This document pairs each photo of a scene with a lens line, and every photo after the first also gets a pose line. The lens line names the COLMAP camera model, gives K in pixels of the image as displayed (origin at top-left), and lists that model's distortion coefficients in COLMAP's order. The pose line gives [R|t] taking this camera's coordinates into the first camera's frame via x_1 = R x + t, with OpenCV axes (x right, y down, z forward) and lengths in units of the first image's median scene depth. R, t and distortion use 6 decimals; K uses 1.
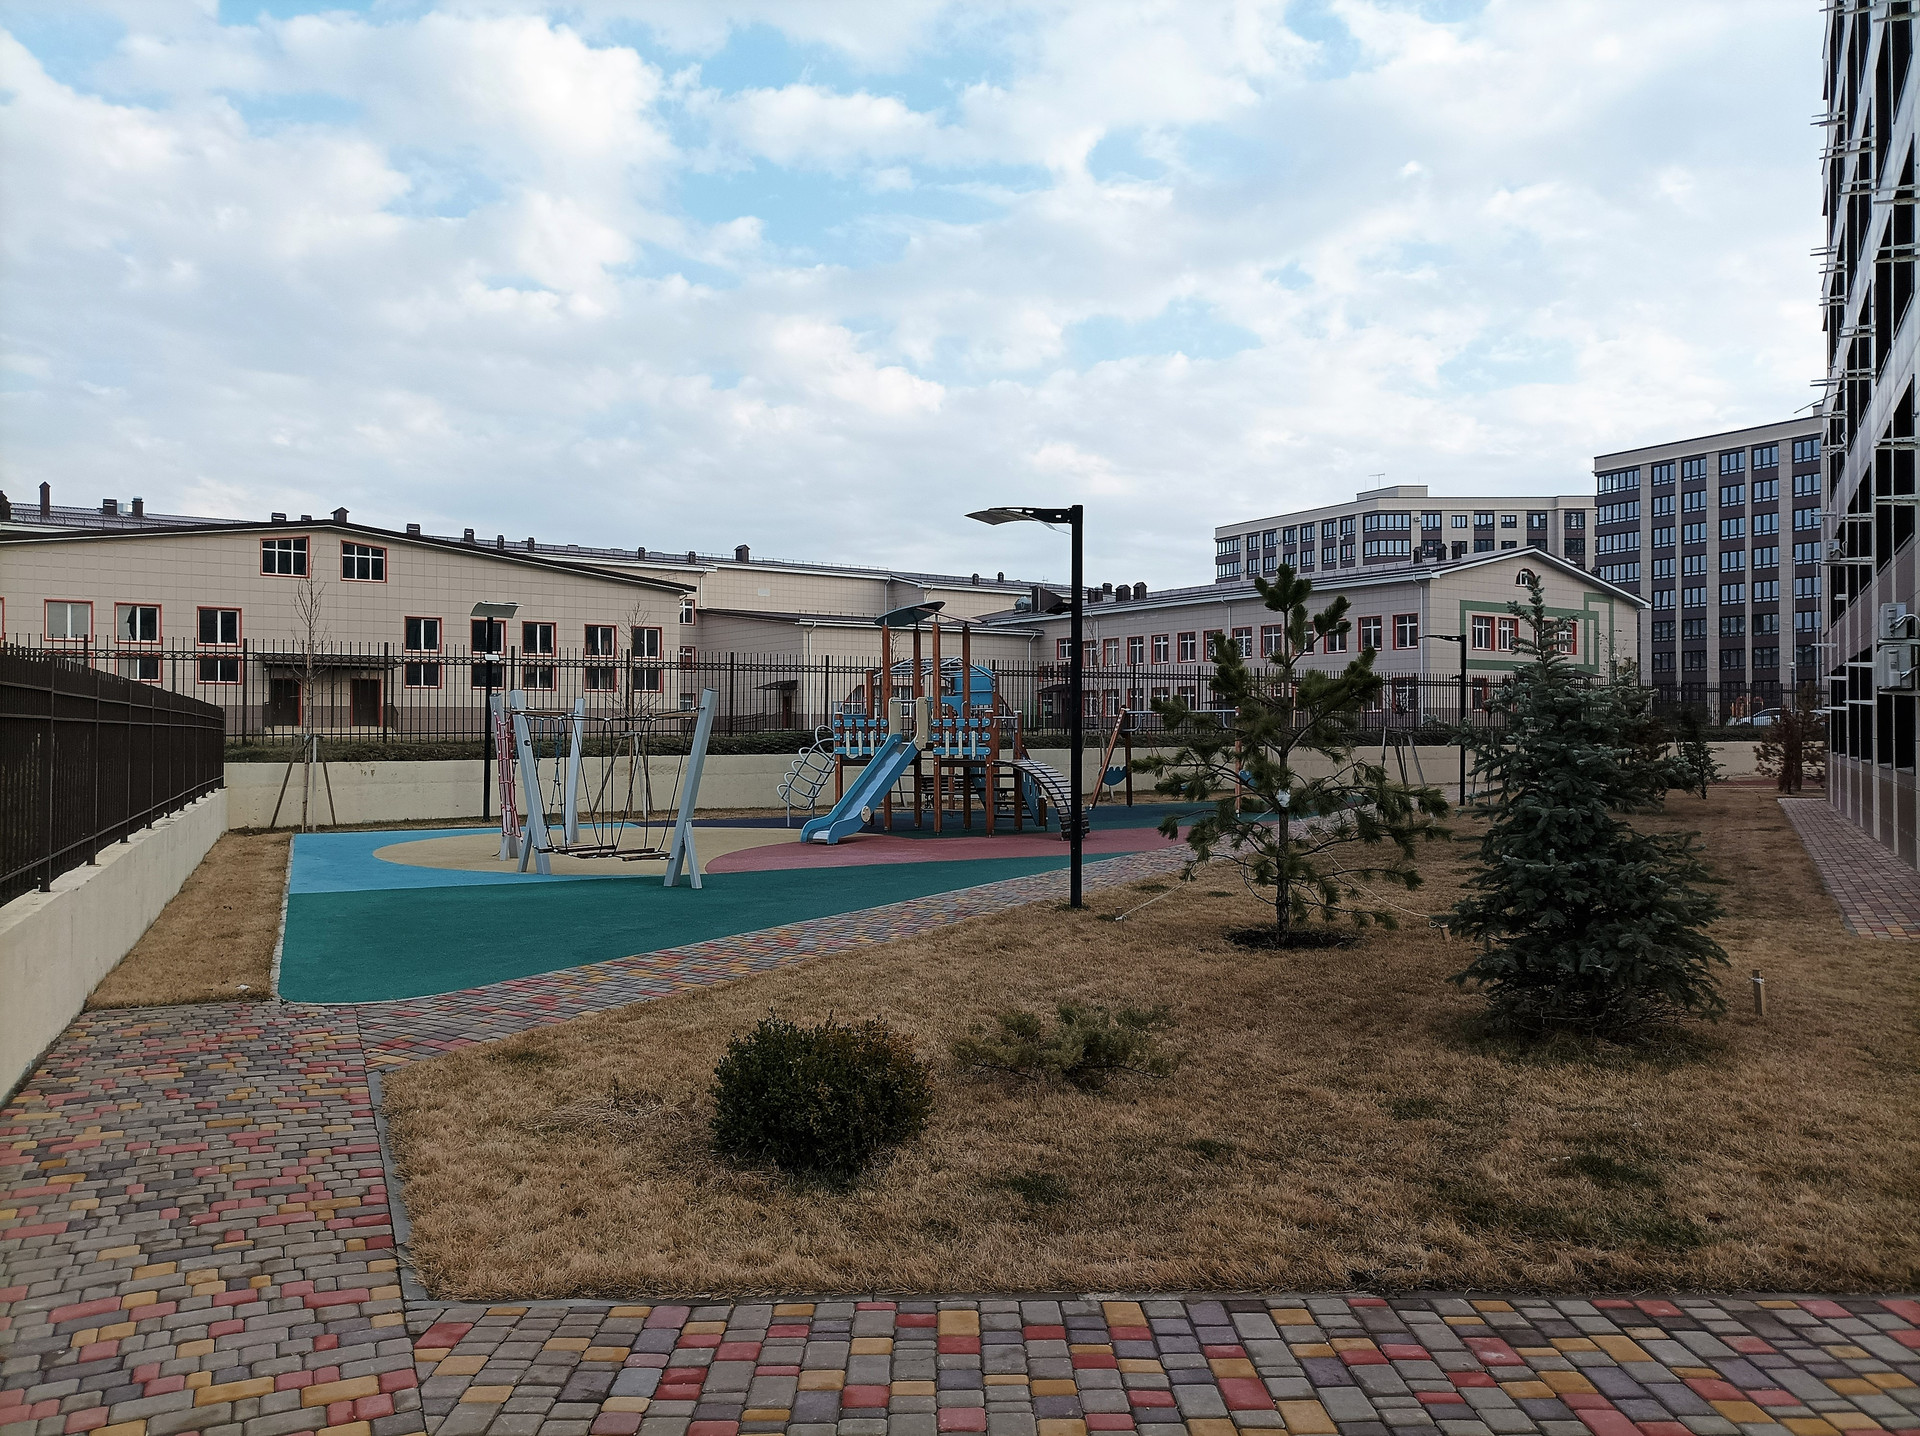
lens RADIAL K [[1417.5, 0, 960.0], [0, 1417.5, 718.0], [0, 0, 1]] dist [0.014665, 0.007544]
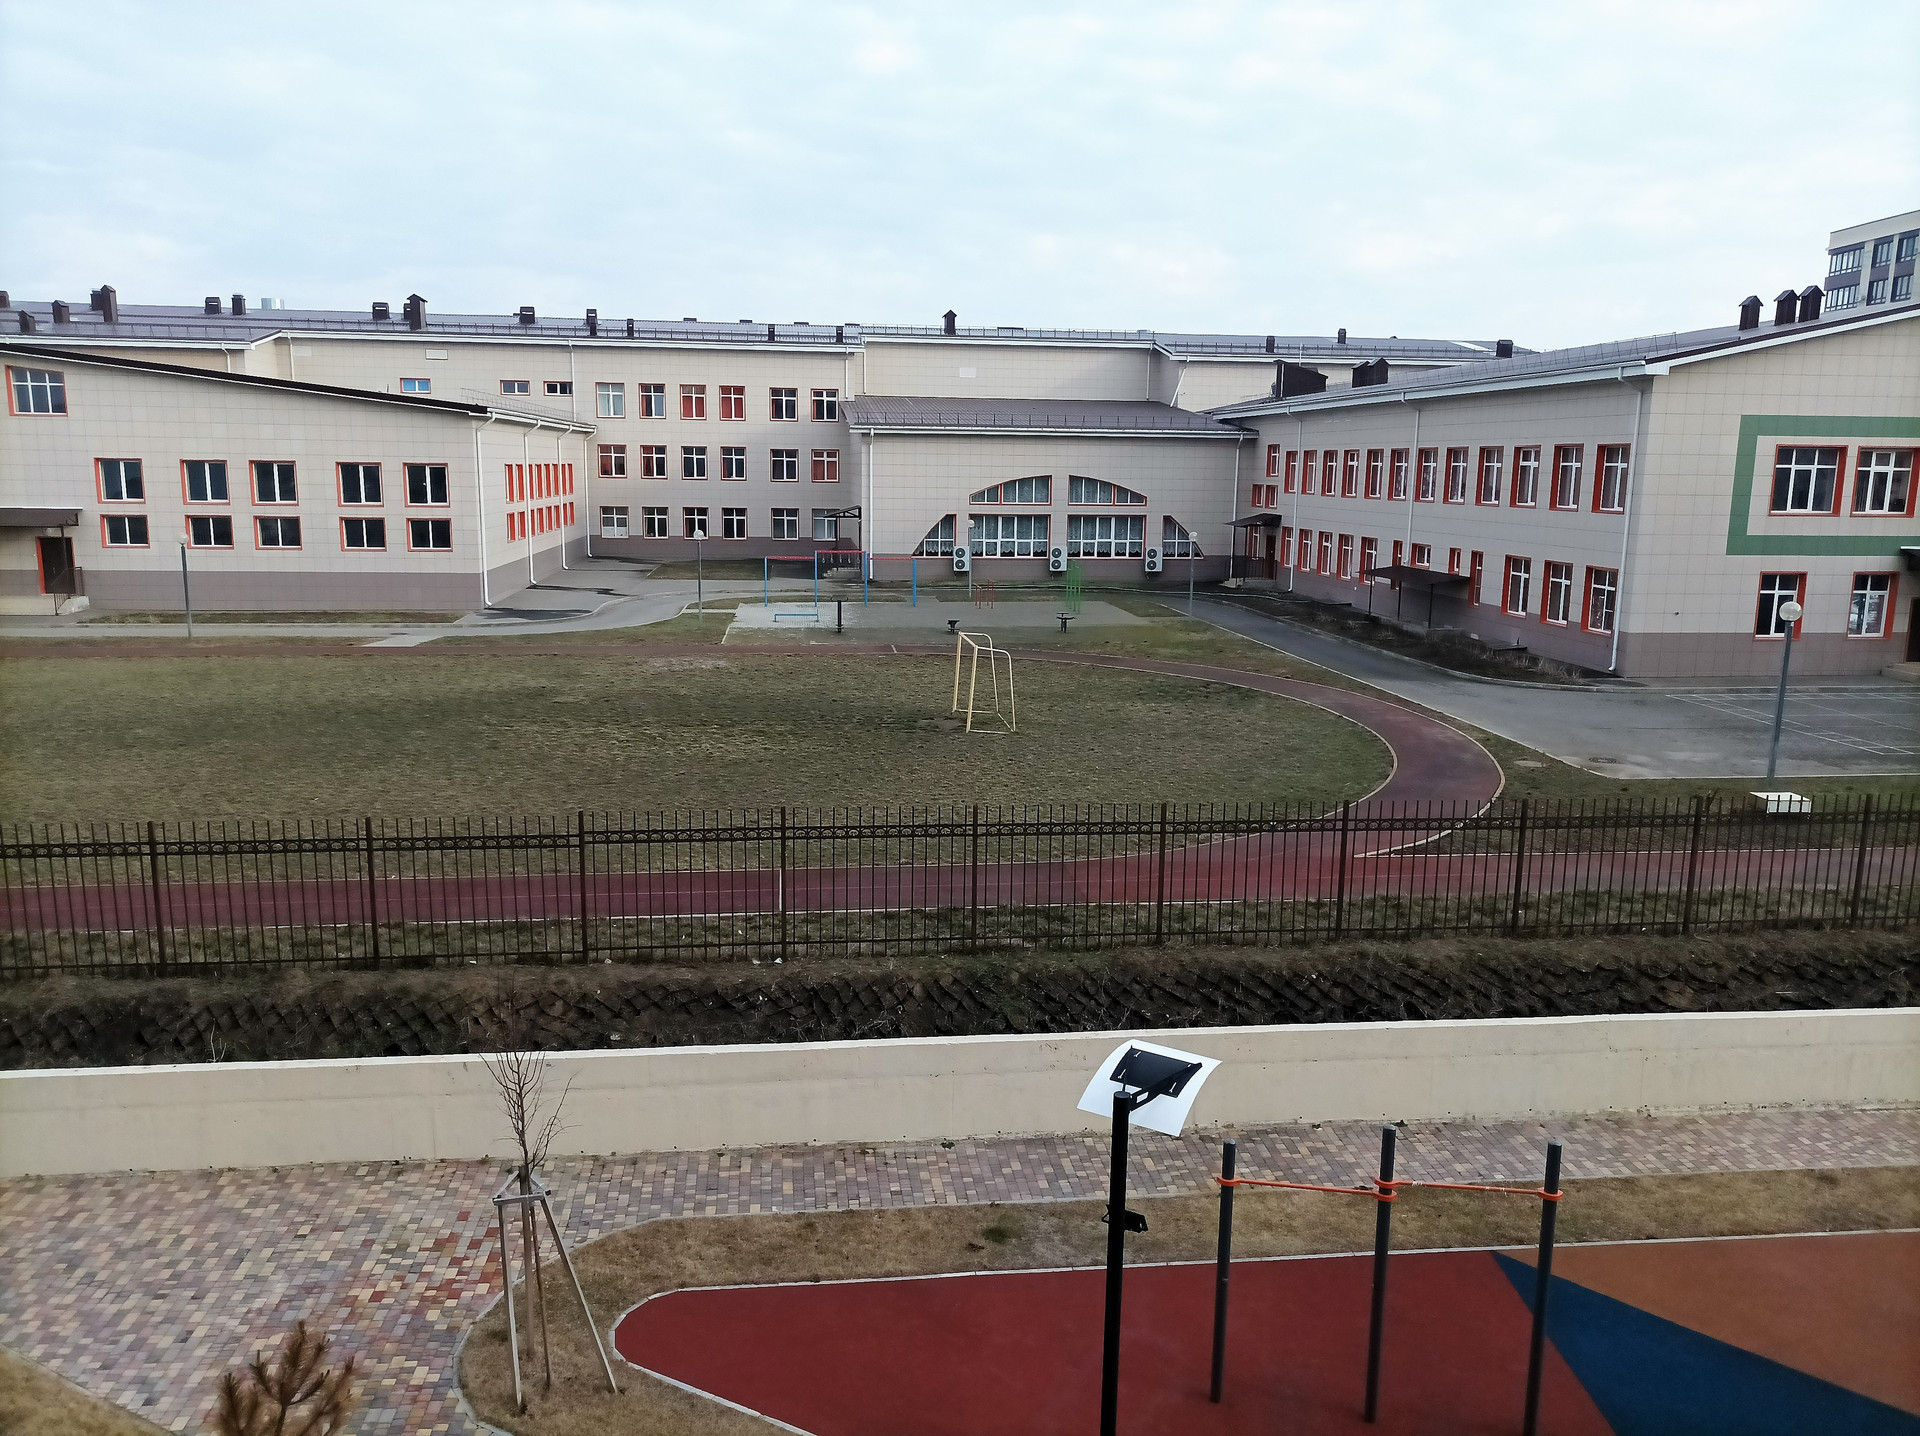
lens RADIAL K [[1417.5, 0, 960.0], [0, 1417.5, 718.0], [0, 0, 1]] dist [0.014665, 0.007544]
pose [[0.871982, 0.101302, -0.478941, 0.413002], [-0.011813, 0.982424, 0.186288, -0.078496], [0.489395, -0.156783, 0.857853, 0.491726]]
